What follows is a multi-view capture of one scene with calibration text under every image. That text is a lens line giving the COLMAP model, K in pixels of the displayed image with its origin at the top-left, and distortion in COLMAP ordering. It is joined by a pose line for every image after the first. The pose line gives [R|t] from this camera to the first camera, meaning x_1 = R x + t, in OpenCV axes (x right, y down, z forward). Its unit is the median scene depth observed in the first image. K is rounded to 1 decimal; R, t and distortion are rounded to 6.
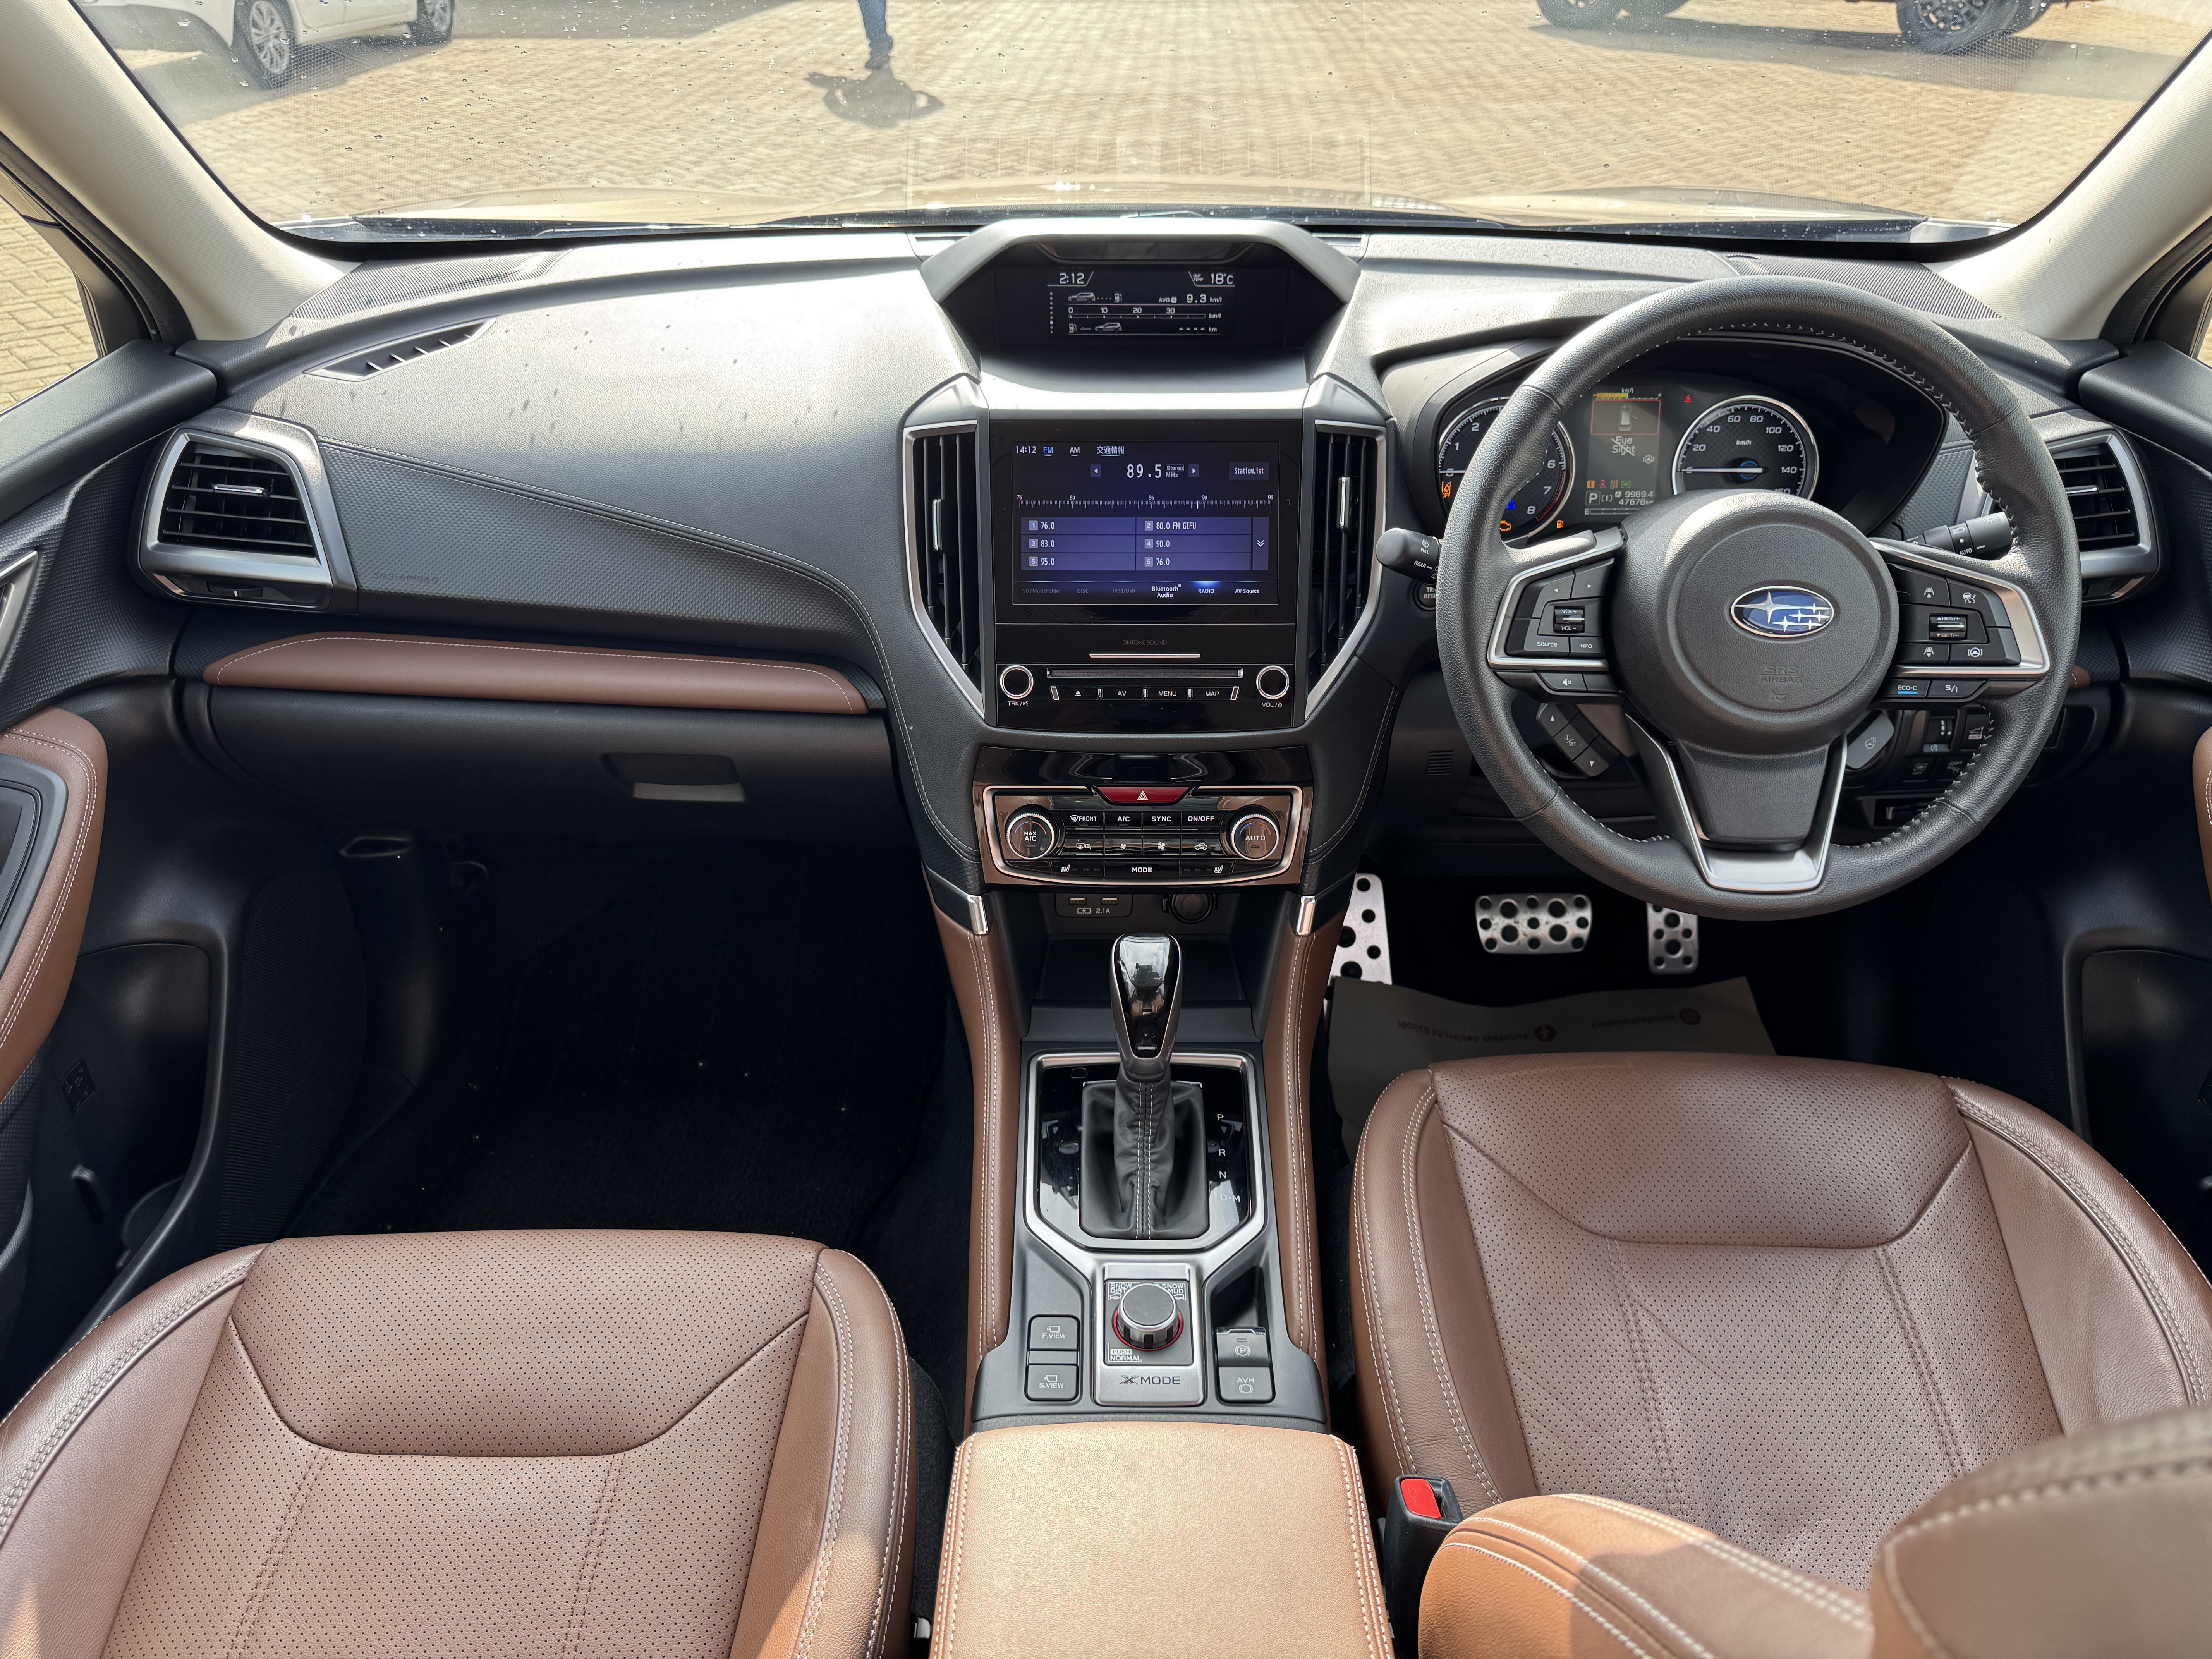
lens RADIAL K [[1556.8, 0, 1106.0], [0, 1556.8, 829.5], [0, 0, 1]] dist [0.005386, -0.044567]
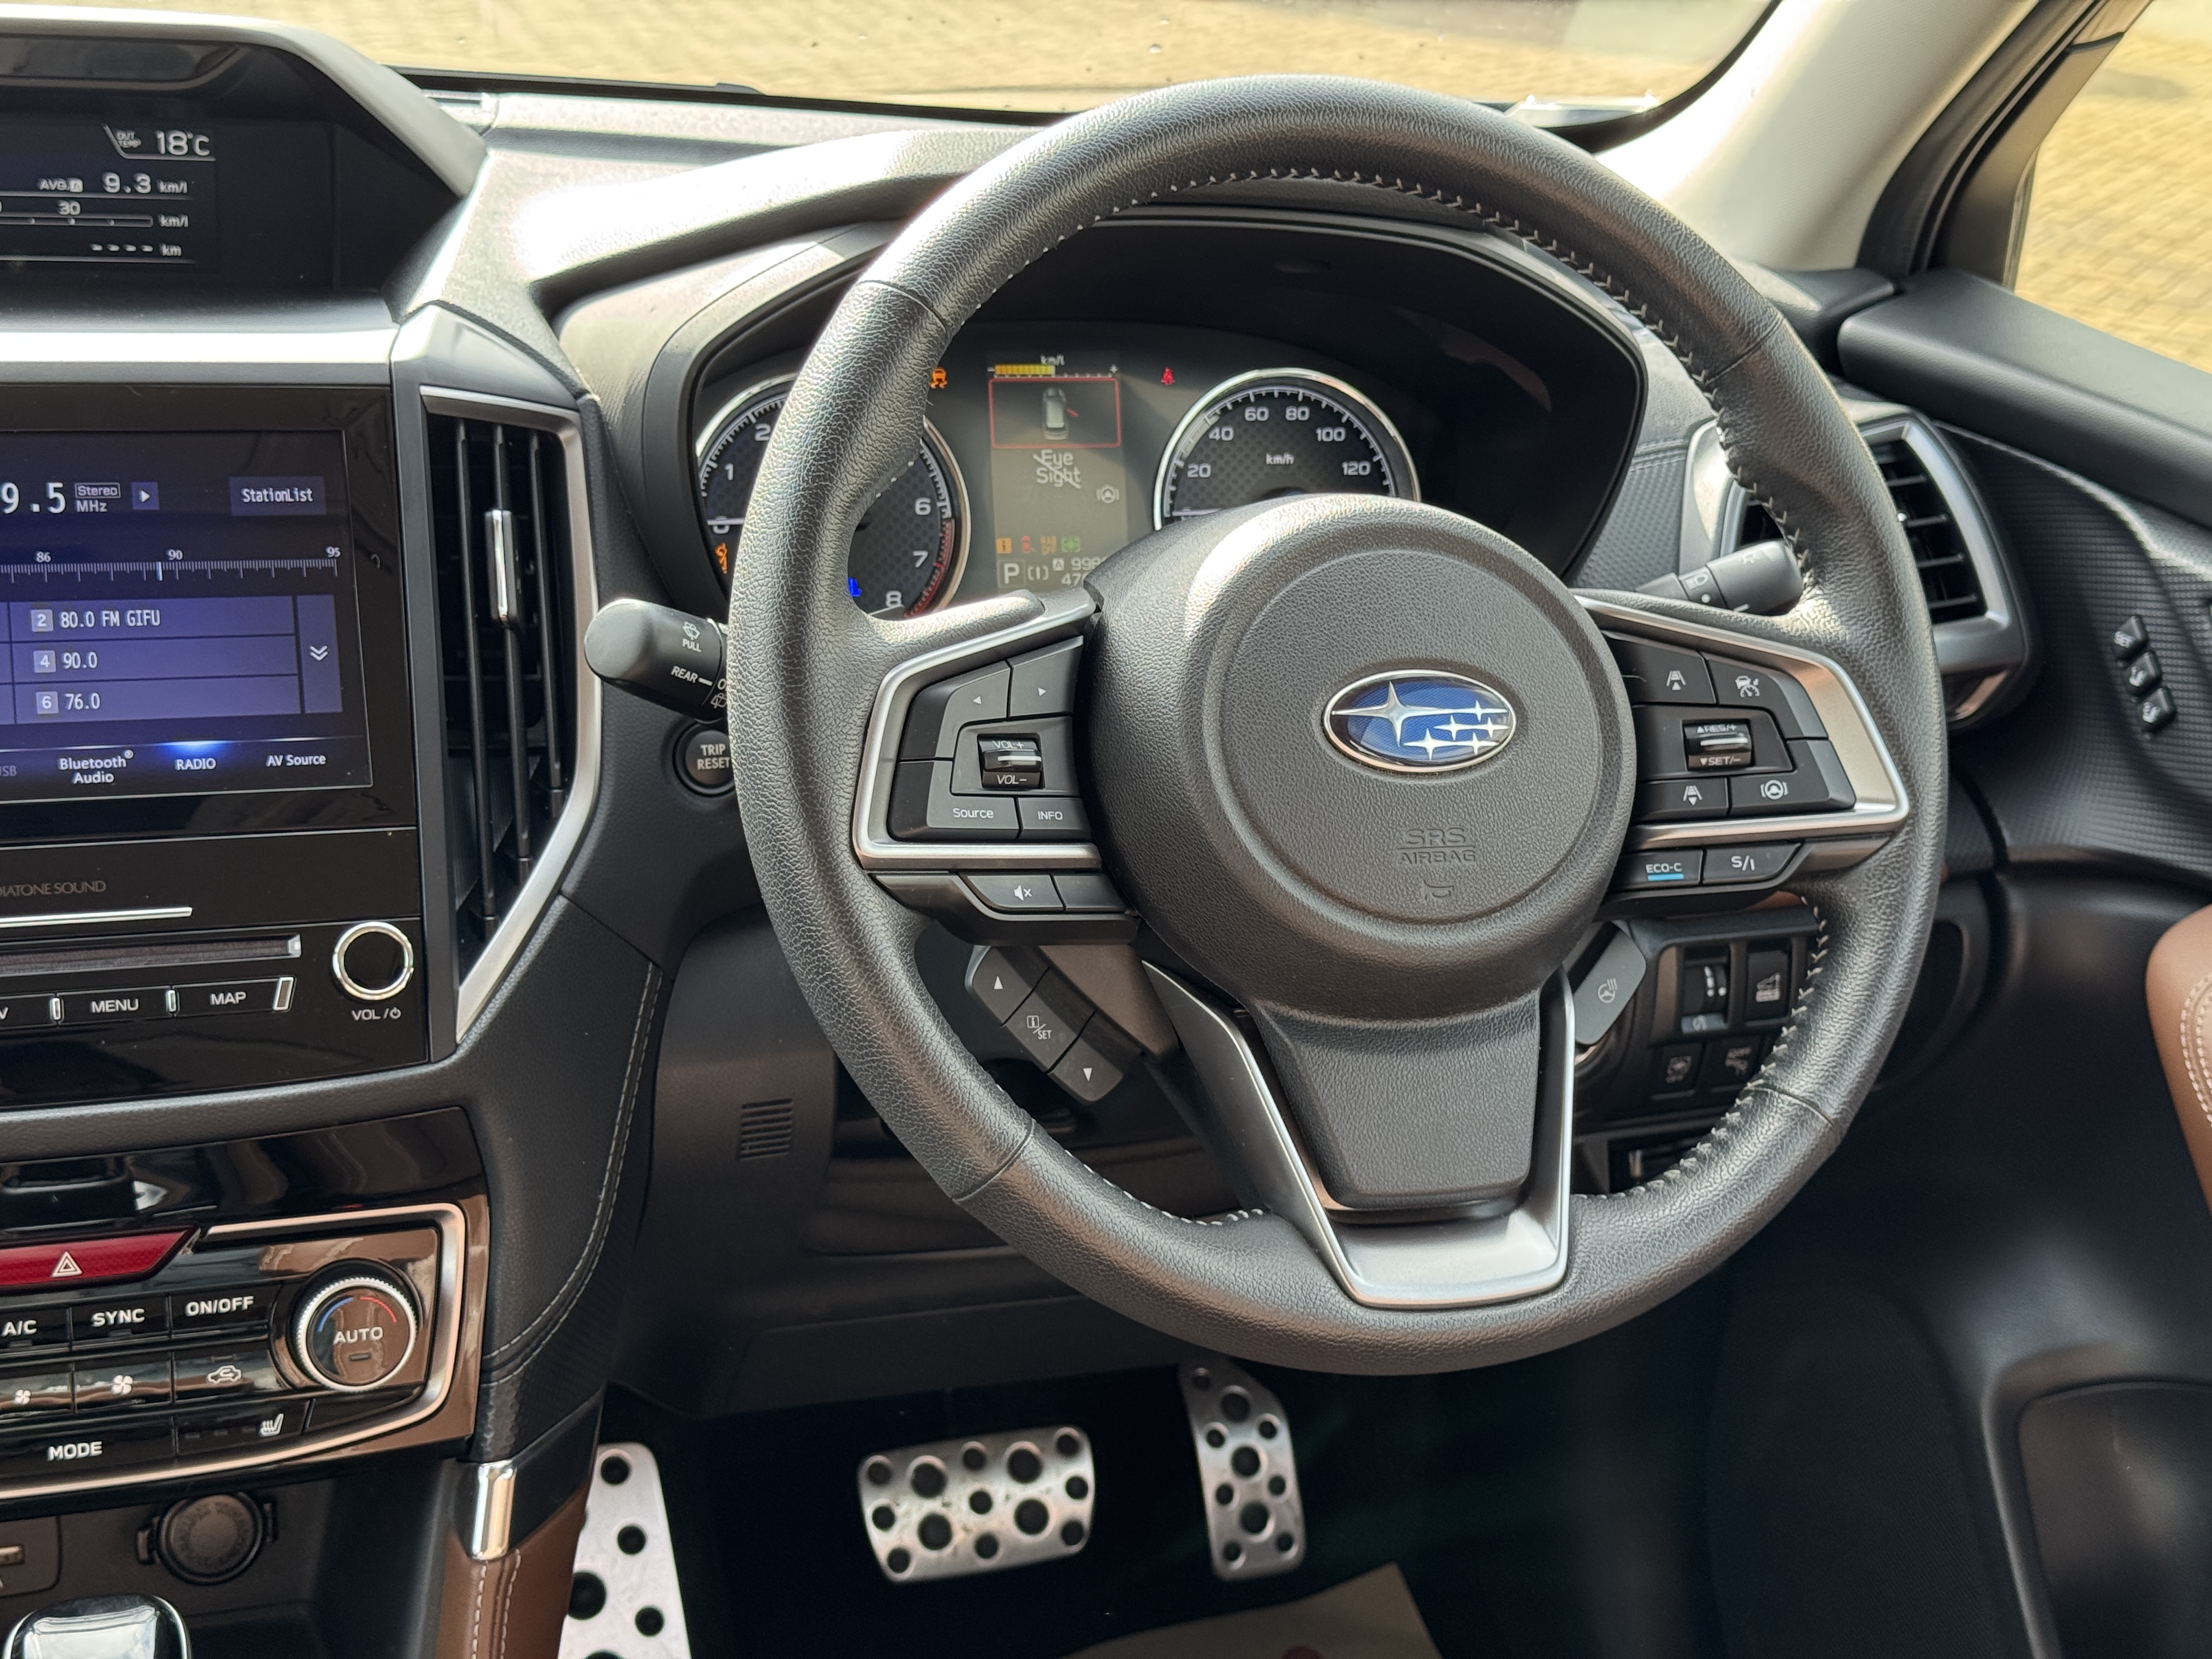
lens RADIAL K [[3049.9, 0, 1106.0], [0, 3049.9, 829.5], [0, 0, 1]] dist [0.225823, -0.480897]
pose [[0.939982, -0.058400, 0.336188, 0.011590], [0.122513, 0.977312, -0.172775, 0.044113], [-0.318471, 0.203593, 0.925811, 0.127171]]
